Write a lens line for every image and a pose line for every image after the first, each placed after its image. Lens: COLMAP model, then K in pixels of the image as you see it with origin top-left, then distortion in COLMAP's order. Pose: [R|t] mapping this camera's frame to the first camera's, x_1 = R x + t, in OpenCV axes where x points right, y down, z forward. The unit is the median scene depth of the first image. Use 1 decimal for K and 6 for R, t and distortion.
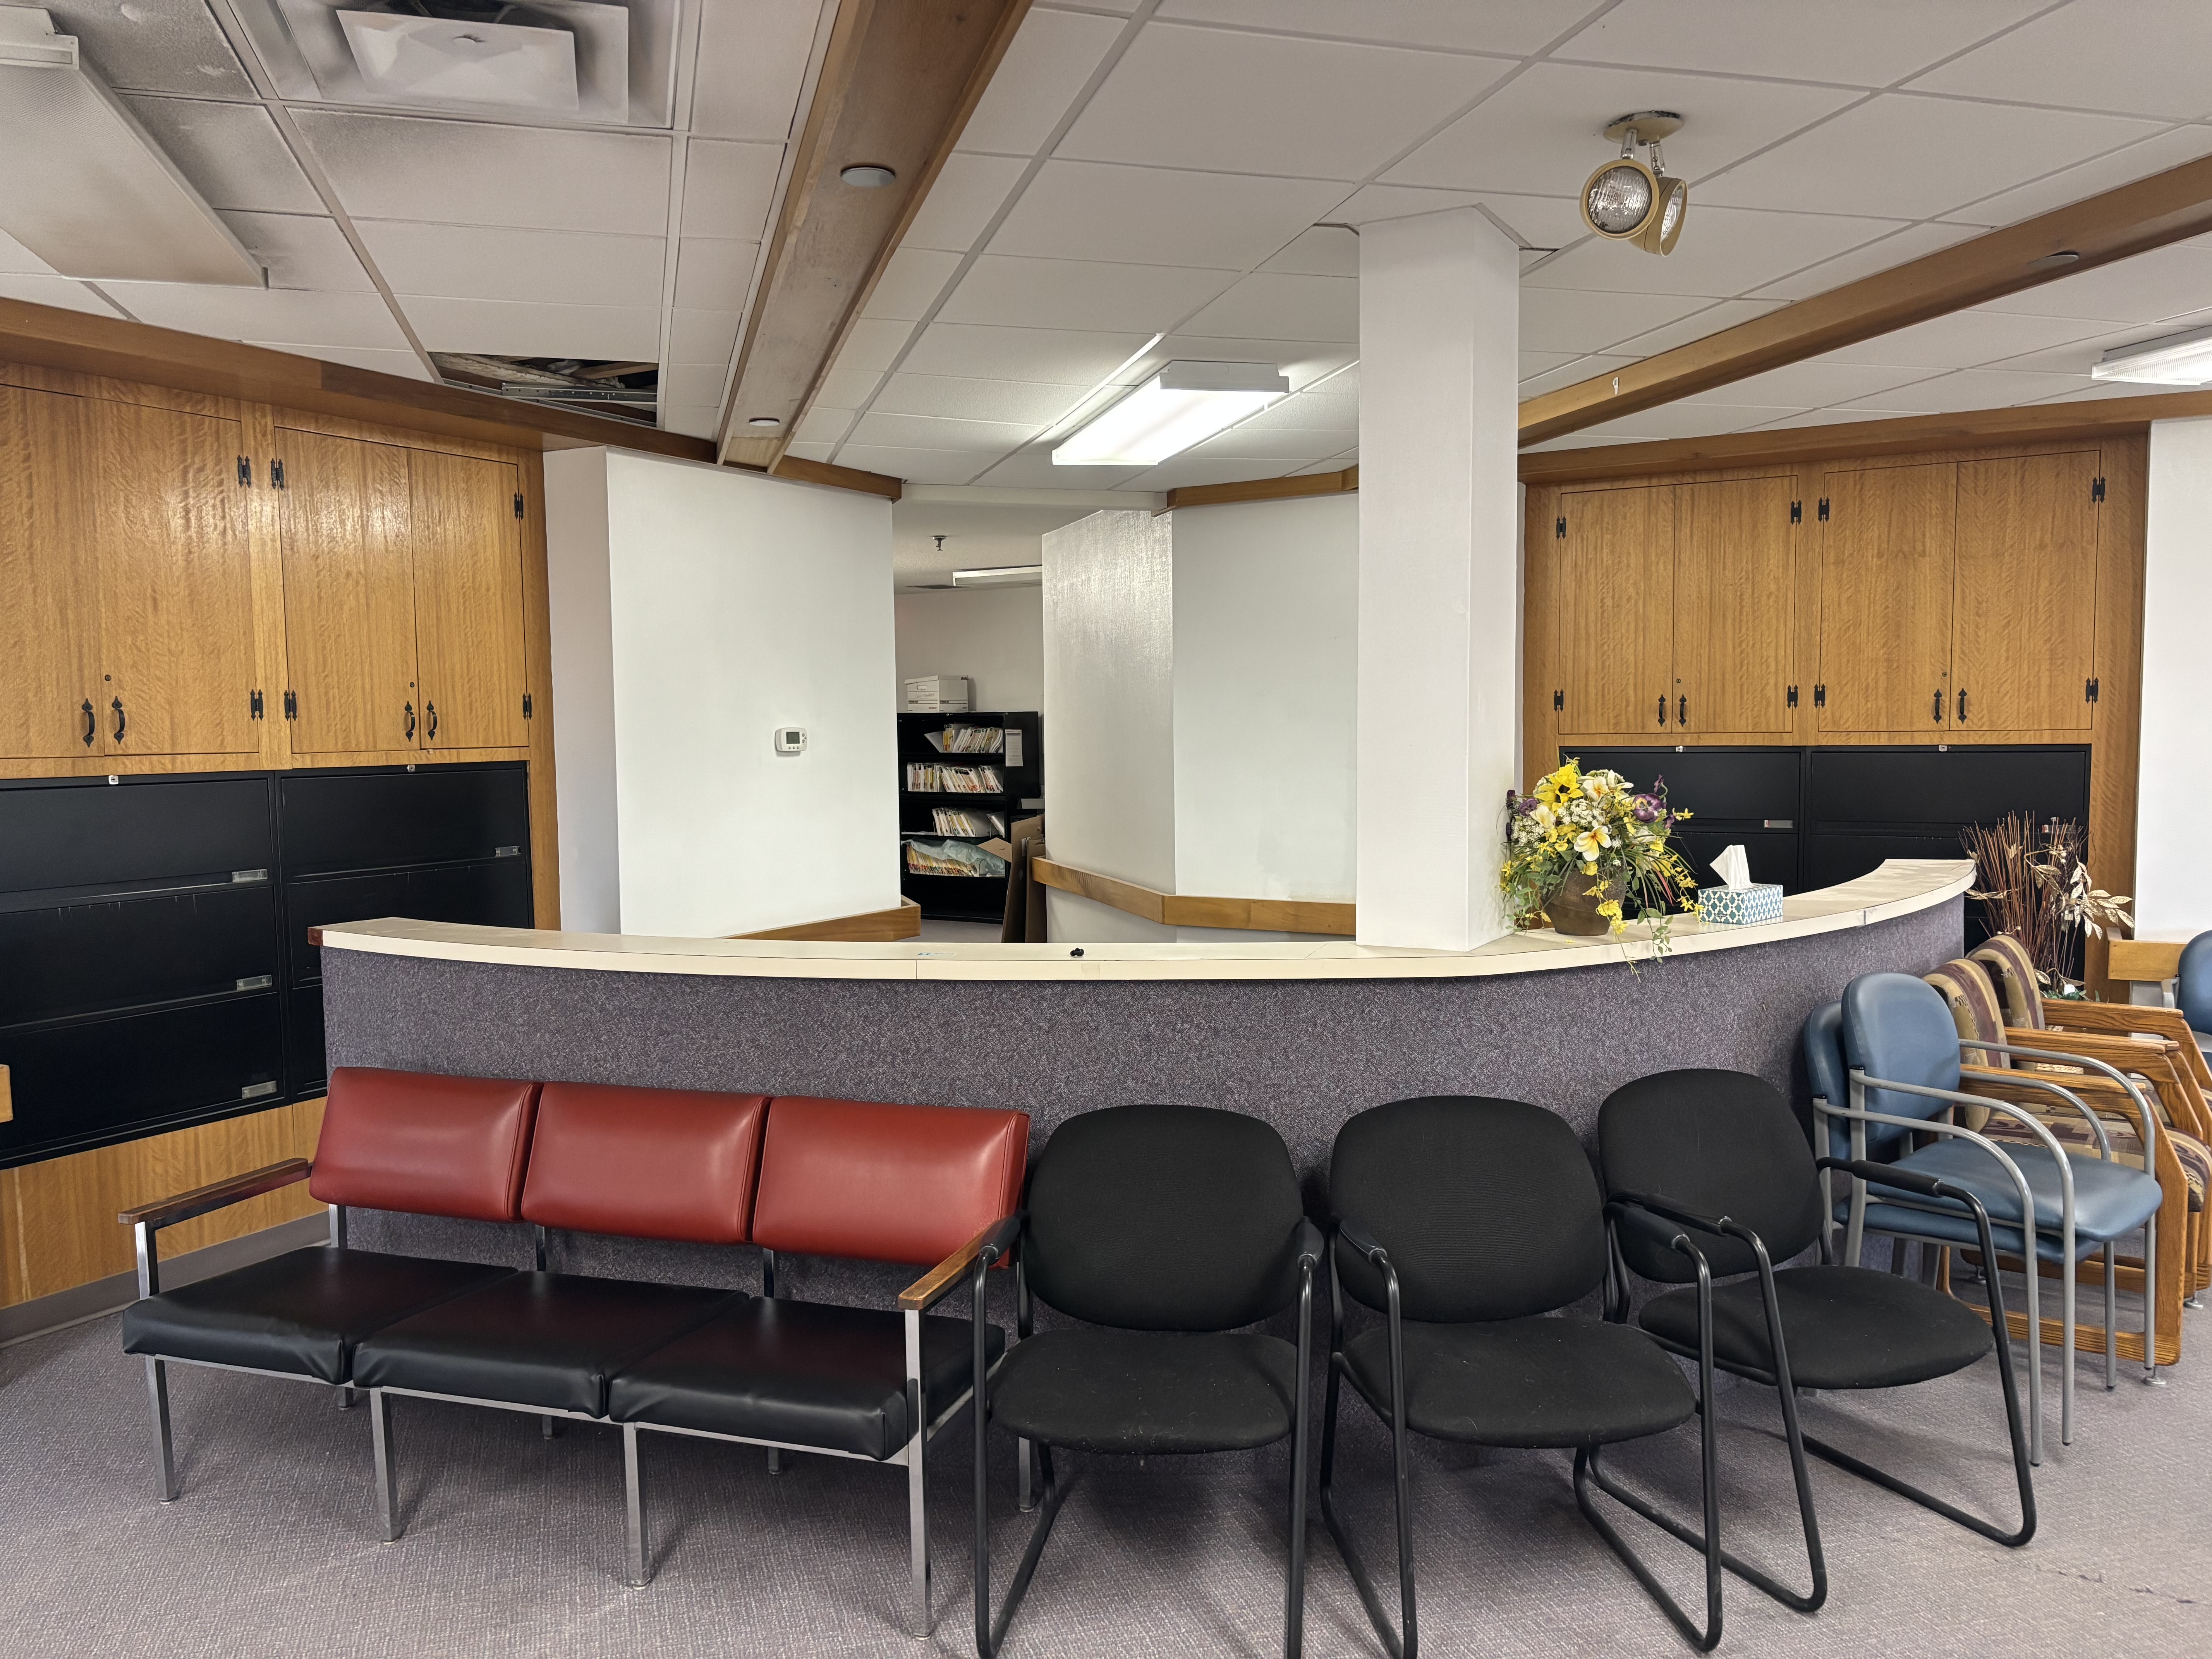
lens RADIAL K [[1663.7, 0, 1114.6], [0, 1663.7, 843.0], [0, 0, 1]] dist [0.050877, -0.044028]
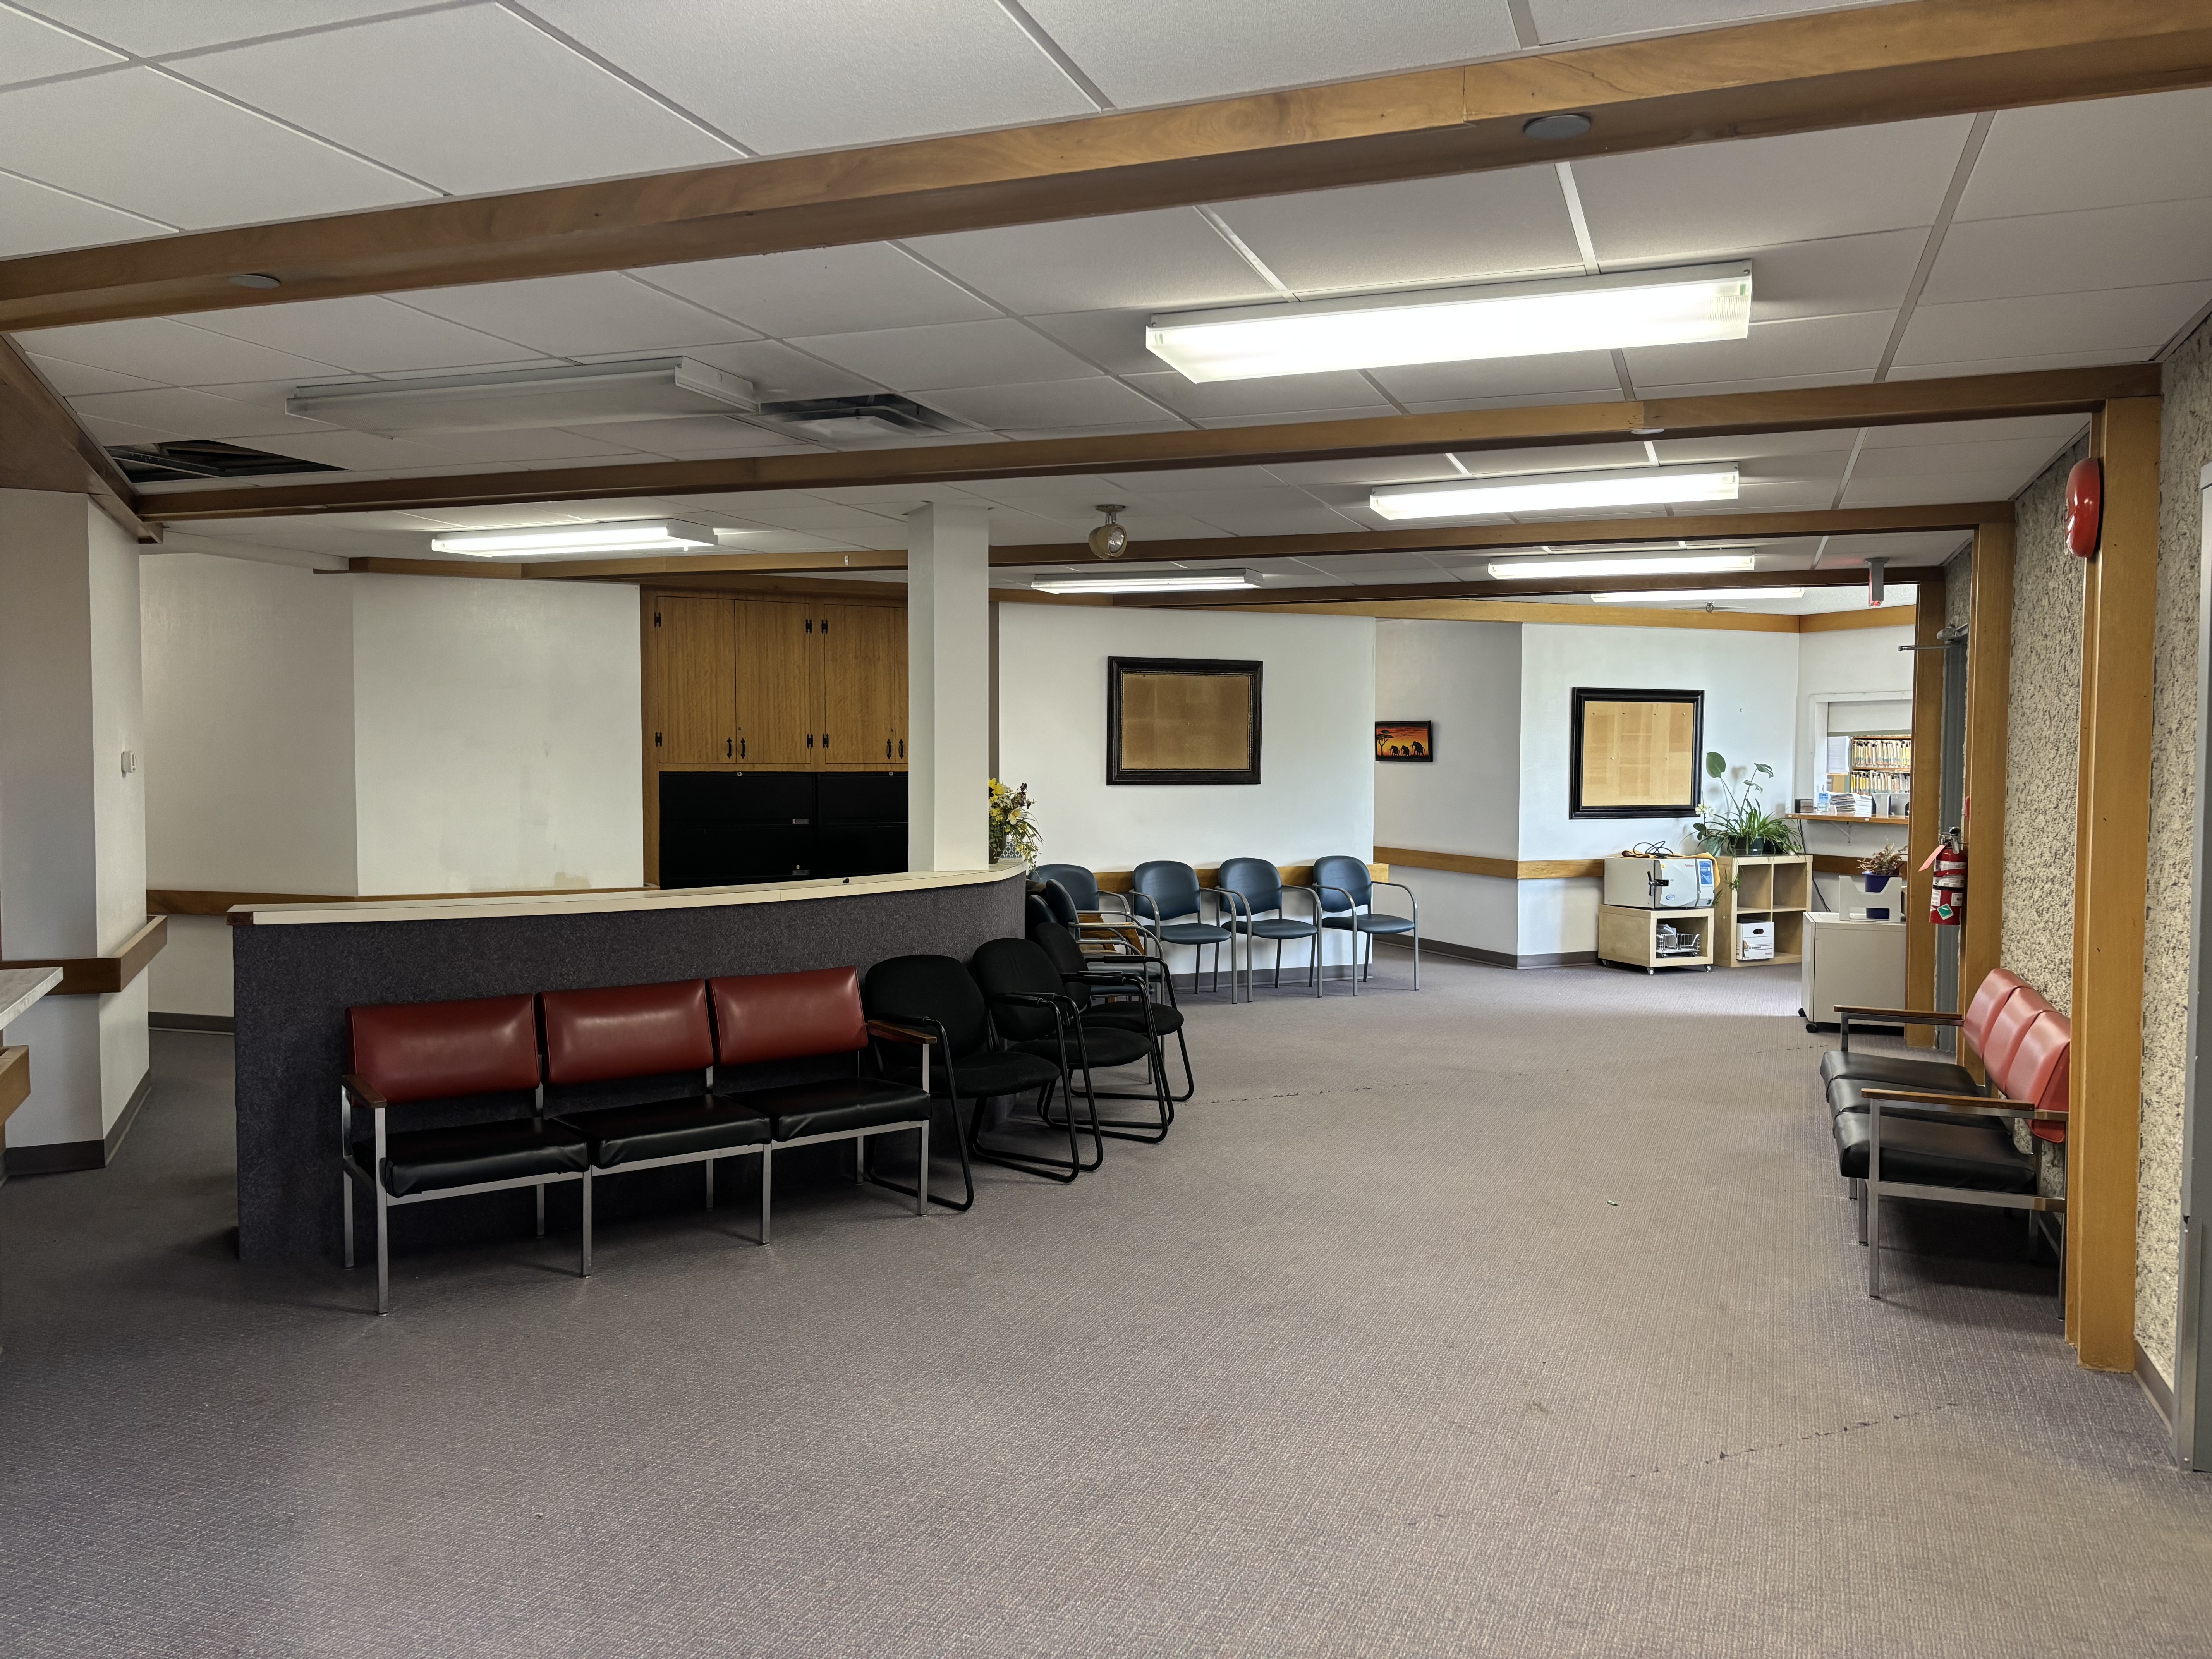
lens RADIAL K [[1663.4, 0, 1095.1], [0, 1663.4, 832.7], [0, 0, 1]] dist [0.126368, -0.401460]
pose [[0.595201, -0.026484, 0.803140, -0.936848], [0.048788, 0.998804, -0.003220, 0.023564], [-0.802094, 0.041100, 0.595781, -0.210776]]
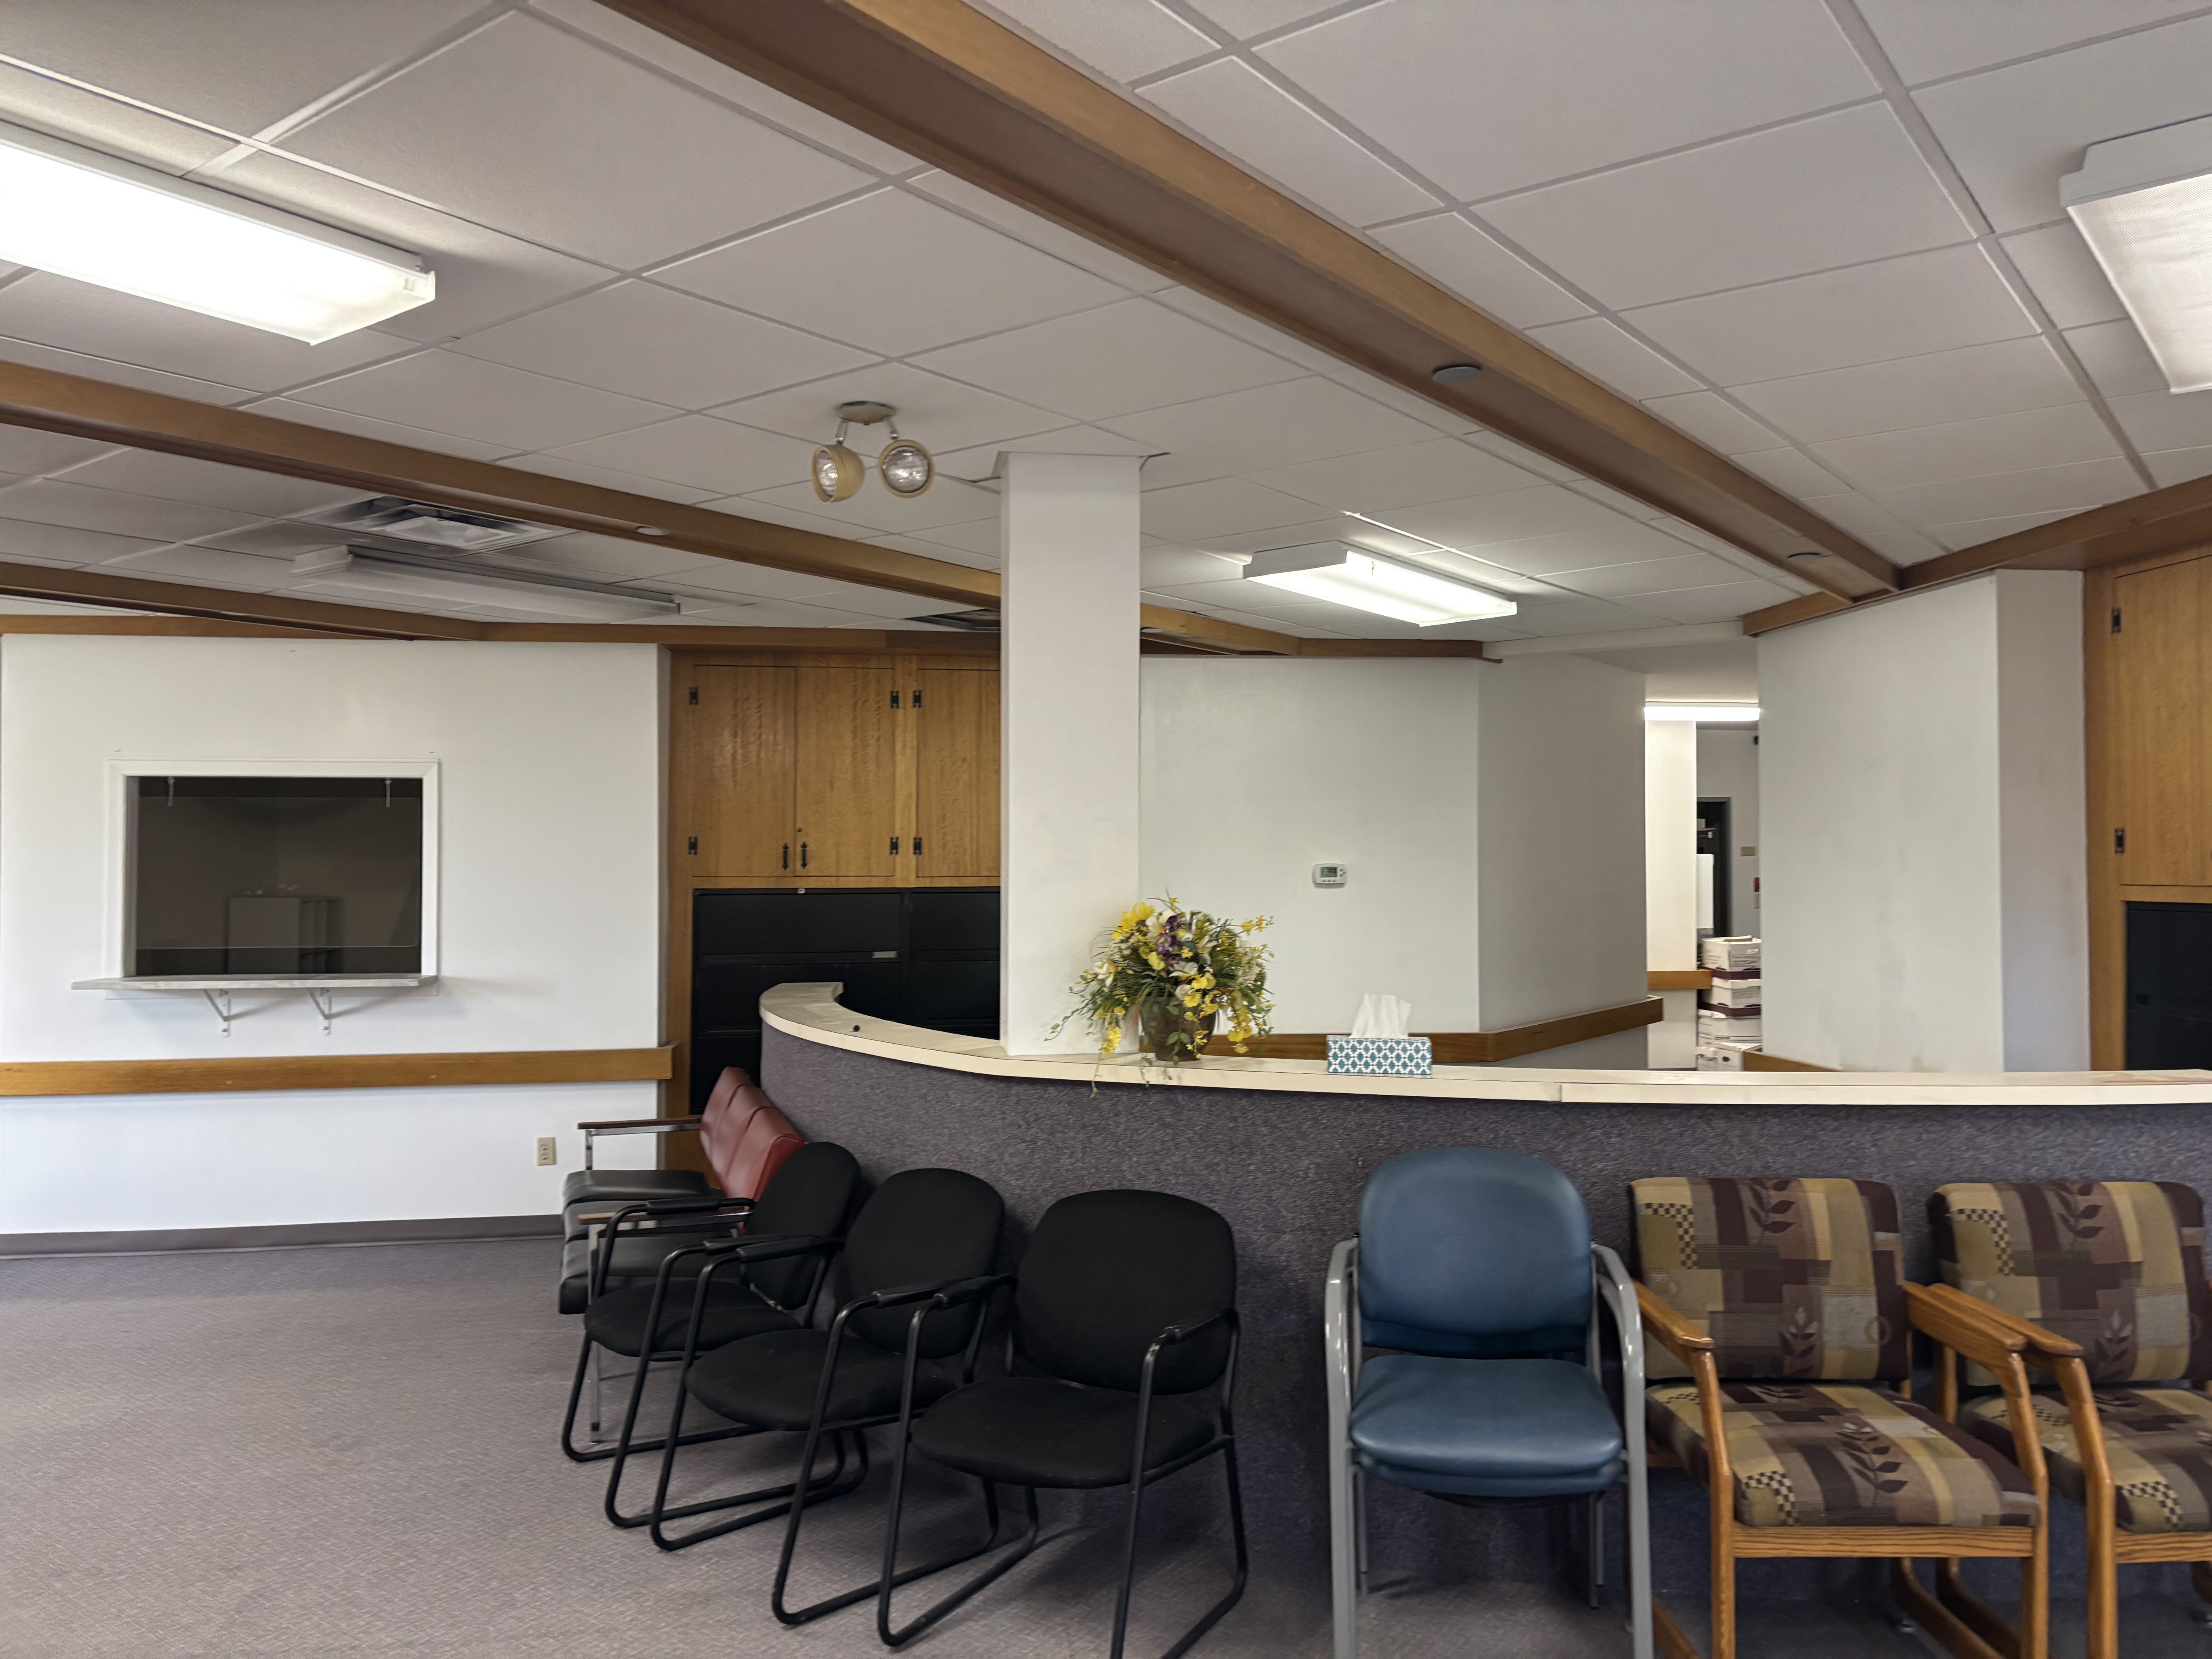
lens RADIAL K [[1659.8, 0, 1133.9], [0, 1659.8, 820.8], [0, 0, 1]] dist [0.067345, -0.079976]
pose [[0.607253, -0.009577, -0.794451, 0.855829], [-0.064869, 0.995991, -0.061590, -0.024451], [0.791856, 0.088936, 0.604198, 0.239002]]
